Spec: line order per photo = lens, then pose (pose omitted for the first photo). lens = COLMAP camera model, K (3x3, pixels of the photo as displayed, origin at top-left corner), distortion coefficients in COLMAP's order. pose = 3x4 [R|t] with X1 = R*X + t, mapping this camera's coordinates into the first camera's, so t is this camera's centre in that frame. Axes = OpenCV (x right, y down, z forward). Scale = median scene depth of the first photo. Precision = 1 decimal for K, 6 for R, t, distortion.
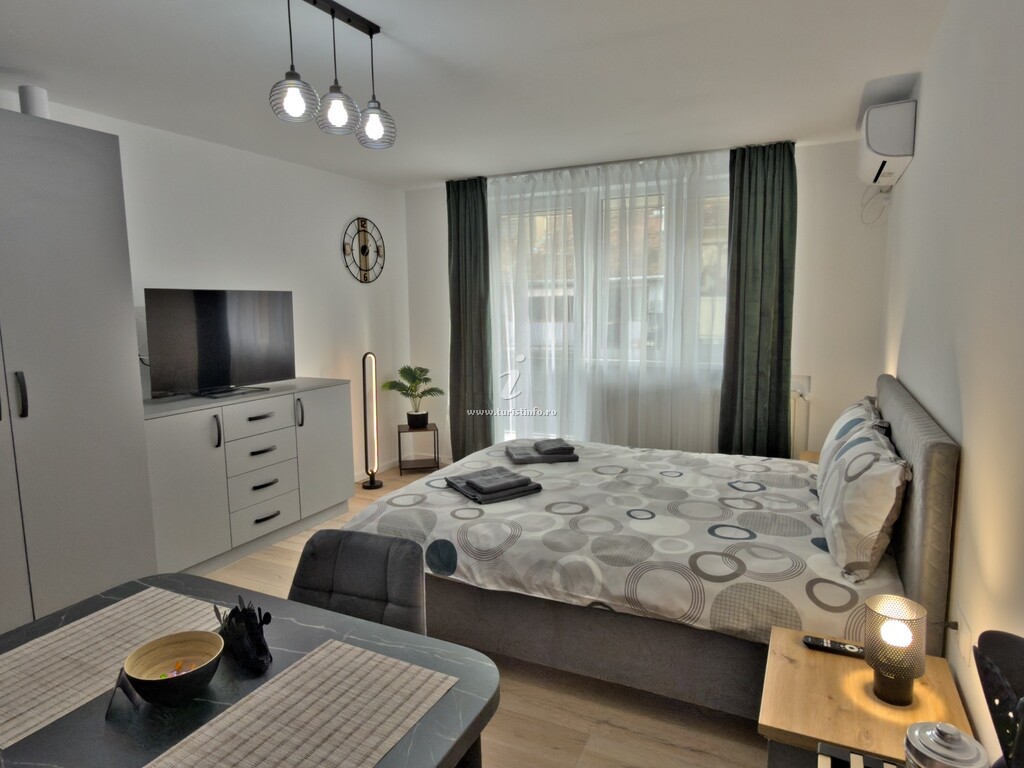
lens RADIAL K [[627.2, 0, 544.5], [0, 627.2, 392.4], [0, 0, 1]] dist [-0.007243, 0.002217]
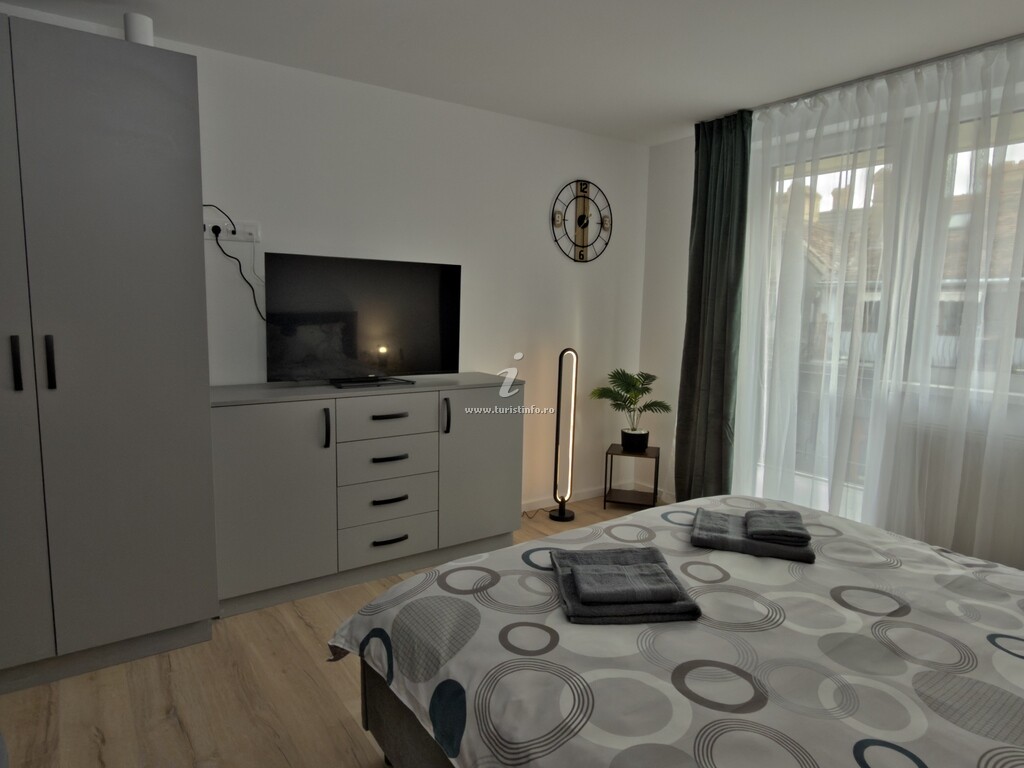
lens RADIAL K [[627.2, 0, 522.6], [0, 627.2, 385.0], [0, 0, 1]] dist [-0.007243, 0.002217]
pose [[0.855211, 0.090181, -0.510374, 0.094967], [-0.100398, 0.994919, 0.007566, -0.022553], [0.508462, 0.044770, 0.859920, 0.366120]]
